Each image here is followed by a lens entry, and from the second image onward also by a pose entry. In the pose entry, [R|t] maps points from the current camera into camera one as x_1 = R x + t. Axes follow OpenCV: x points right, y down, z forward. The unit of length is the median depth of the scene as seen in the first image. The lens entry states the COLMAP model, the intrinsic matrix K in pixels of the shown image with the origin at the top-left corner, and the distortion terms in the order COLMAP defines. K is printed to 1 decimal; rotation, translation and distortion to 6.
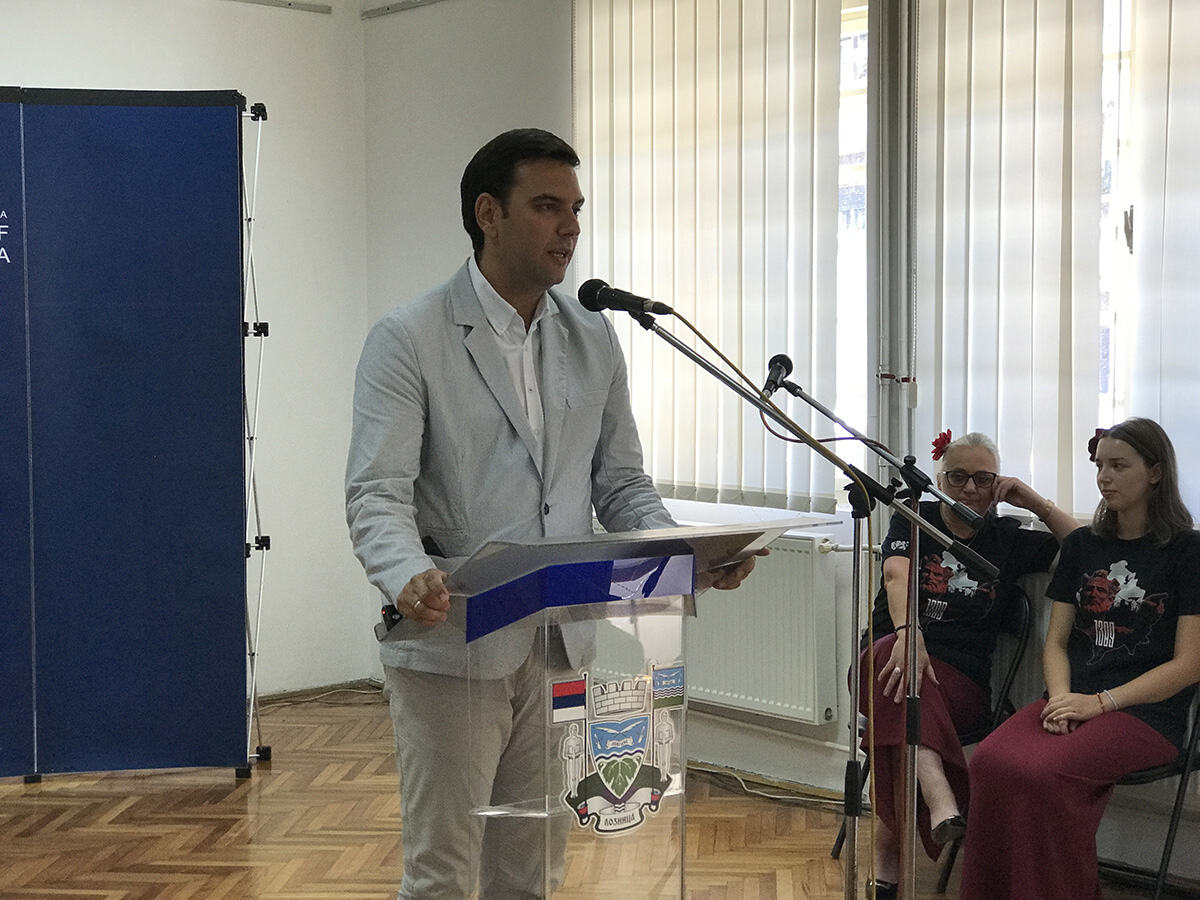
lens RADIAL K [[1976.4, 0, 600.0], [0, 1976.4, 450.0], [0, 0, 1]] dist [0.144688, -0.310523]
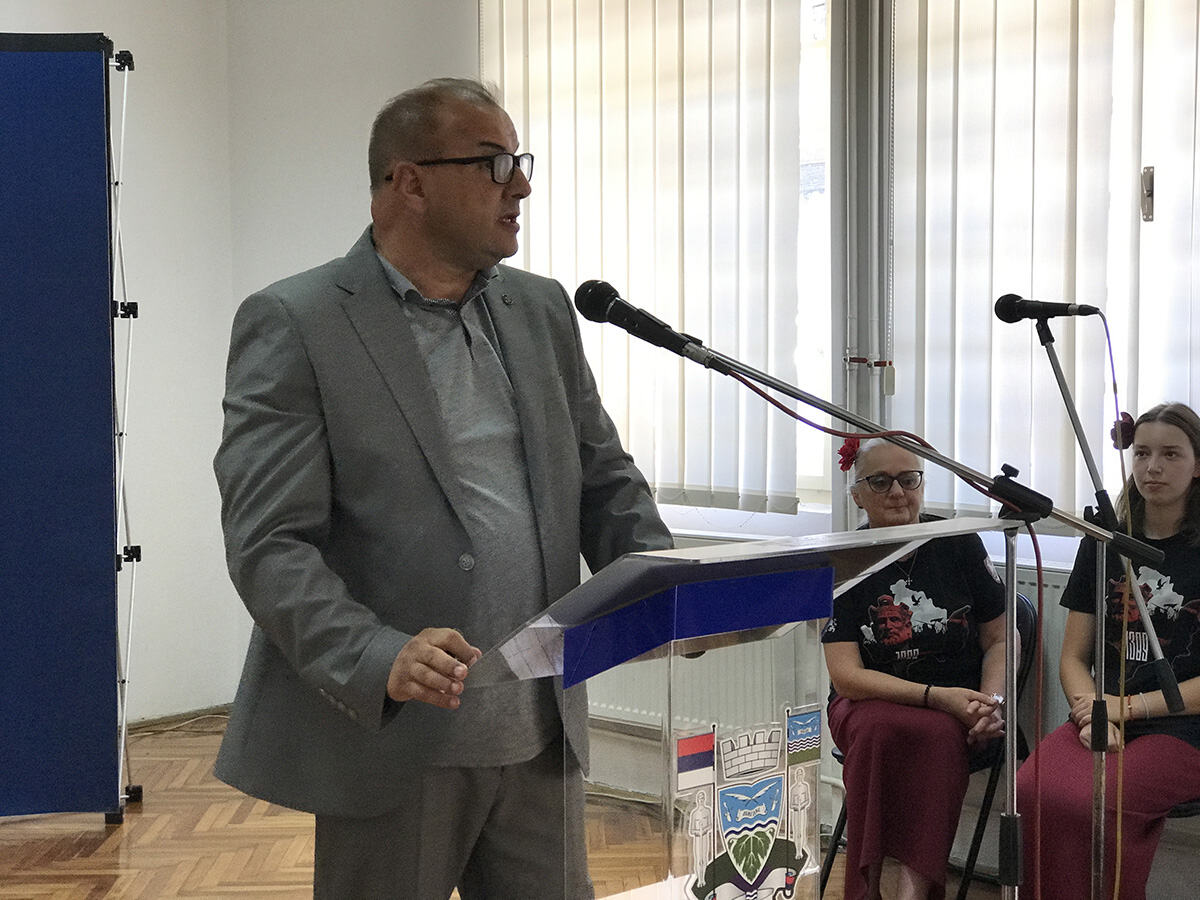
lens RADIAL K [[1976.4, 0, 600.0], [0, 1976.4, 450.0], [0, 0, 1]] dist [0.144688, -0.310523]
pose [[0.994282, -0.006624, 0.106578, -0.064706], [0.006716, 0.999977, -0.000507, 0.003188], [-0.106572, 0.001219, 0.994304, 0.116659]]
